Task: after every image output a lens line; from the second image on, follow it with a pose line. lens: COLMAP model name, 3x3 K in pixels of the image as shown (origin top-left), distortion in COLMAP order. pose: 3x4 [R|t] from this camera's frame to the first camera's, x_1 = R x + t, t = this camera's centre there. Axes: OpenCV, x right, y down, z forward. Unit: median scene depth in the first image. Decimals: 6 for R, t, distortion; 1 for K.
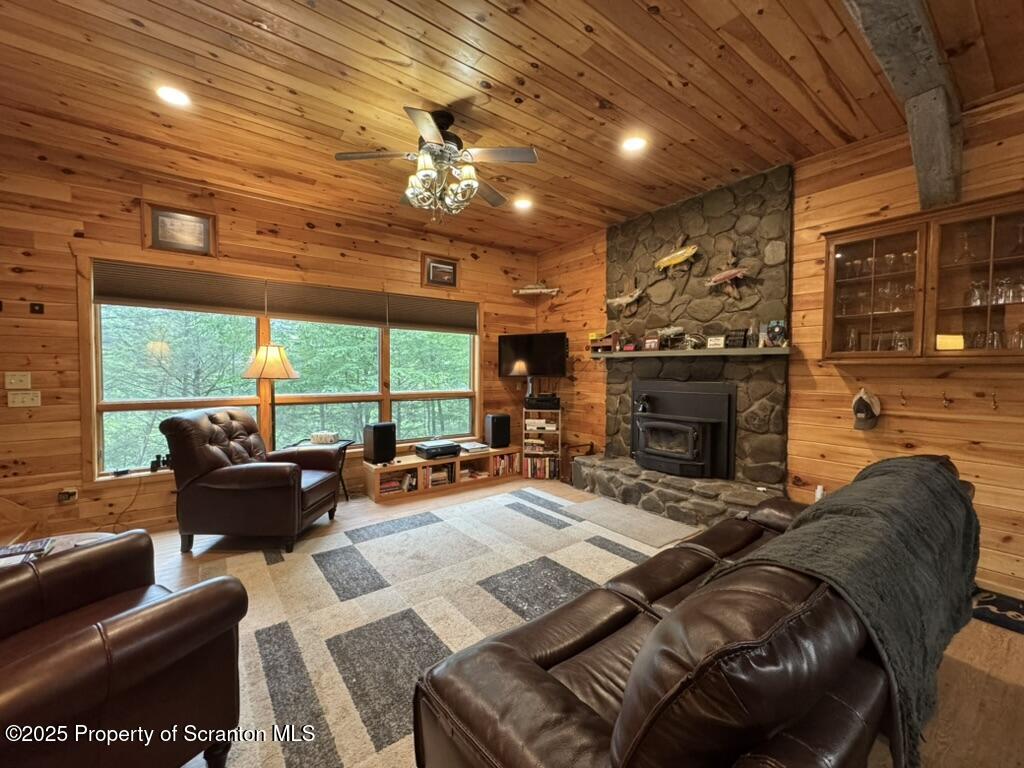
lens RADIAL K [[411.4, 0, 511.4], [0, 411.4, 384.4], [0, 0, 1]] dist [0.001979, -0.000069]
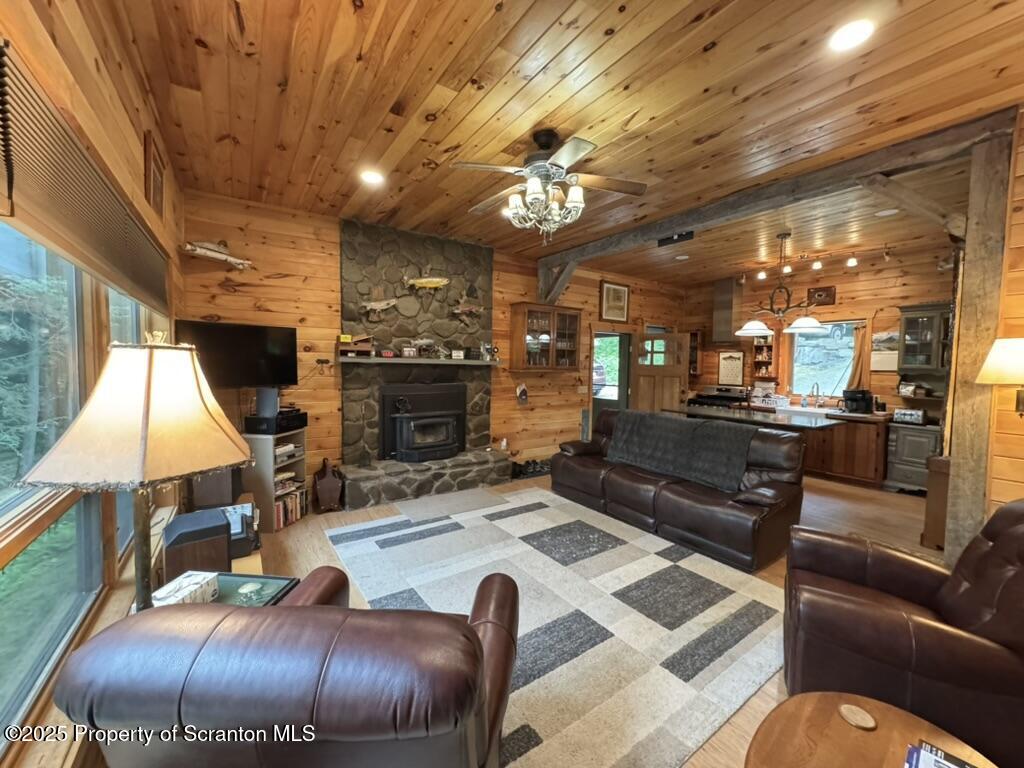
lens RADIAL K [[411.4, 0, 512.9], [0, 411.4, 383.4], [0, 0, 1]] dist [0.001979, -0.000069]
pose [[0.039287, -0.059496, 0.997455, -0.833957], [0.015830, 0.998138, 0.058914, -0.080344], [-0.999103, 0.013475, 0.040156, 0.729473]]
